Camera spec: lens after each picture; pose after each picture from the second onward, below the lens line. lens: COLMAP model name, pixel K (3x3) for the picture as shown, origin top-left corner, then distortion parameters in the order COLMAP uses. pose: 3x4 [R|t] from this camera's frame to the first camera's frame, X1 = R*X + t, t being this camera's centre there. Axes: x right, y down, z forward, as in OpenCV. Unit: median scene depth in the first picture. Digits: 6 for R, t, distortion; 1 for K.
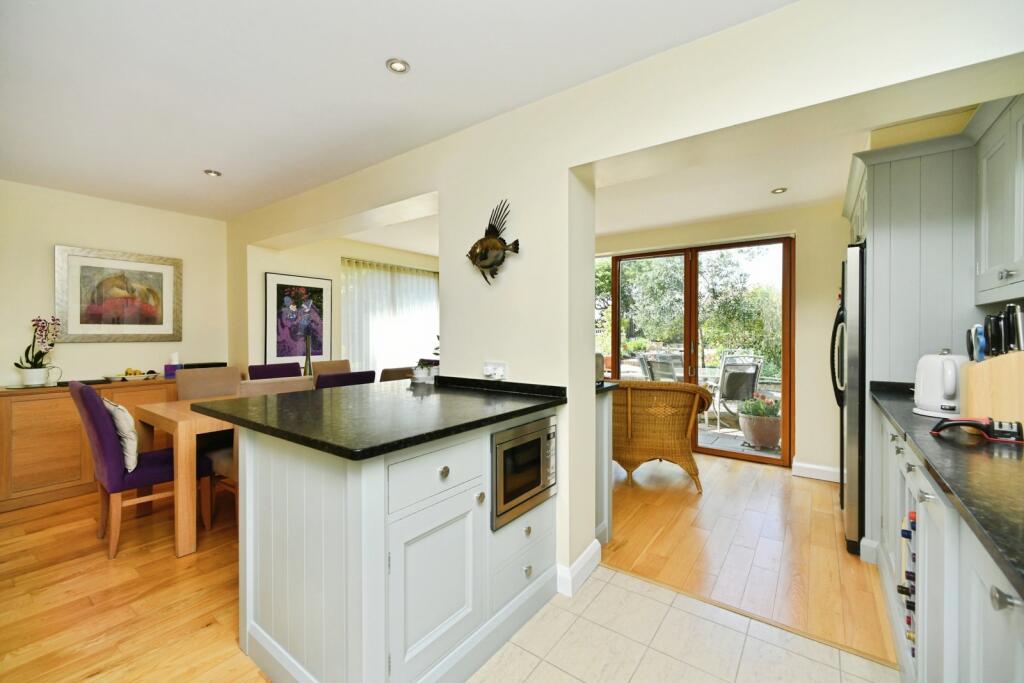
lens RADIAL K [[419.3, 0, 512.0], [0, 419.3, 341.5], [0, 0, 1]] dist [-0.000562, -0.000148]
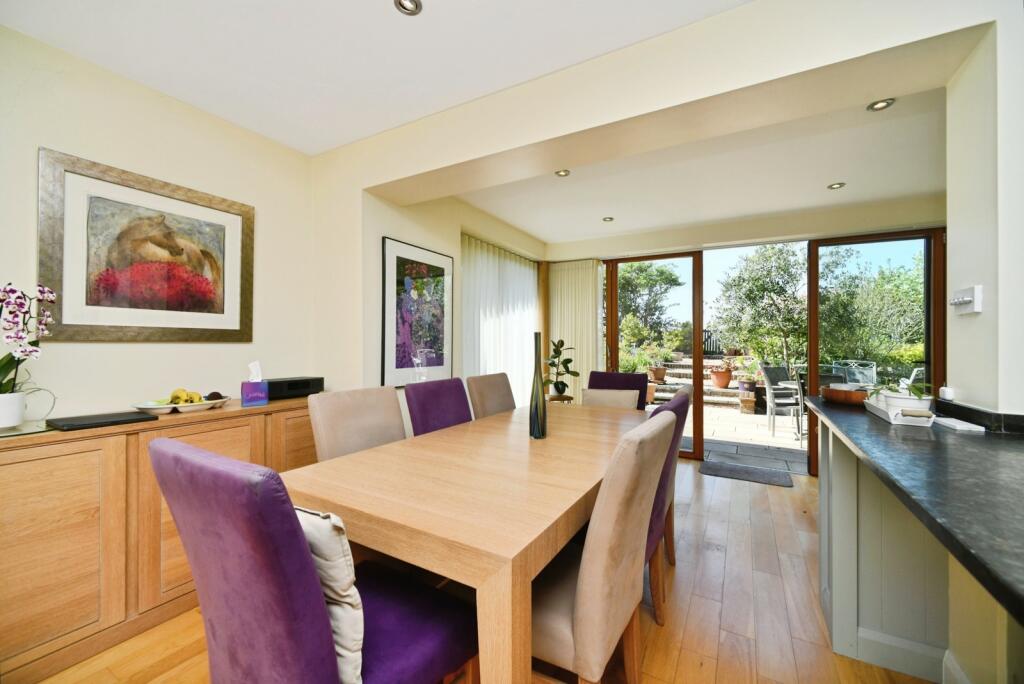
lens RADIAL K [[405.6, 0, 510.6], [0, 405.6, 348.4], [0, 0, 1]] dist [0.000764, 0.000098]
pose [[0.994375, 0.010379, 0.105404, -0.490440], [-0.009728, 0.999930, -0.006689, 0.009398], [-0.105466, 0.005626, 0.994407, 0.387158]]
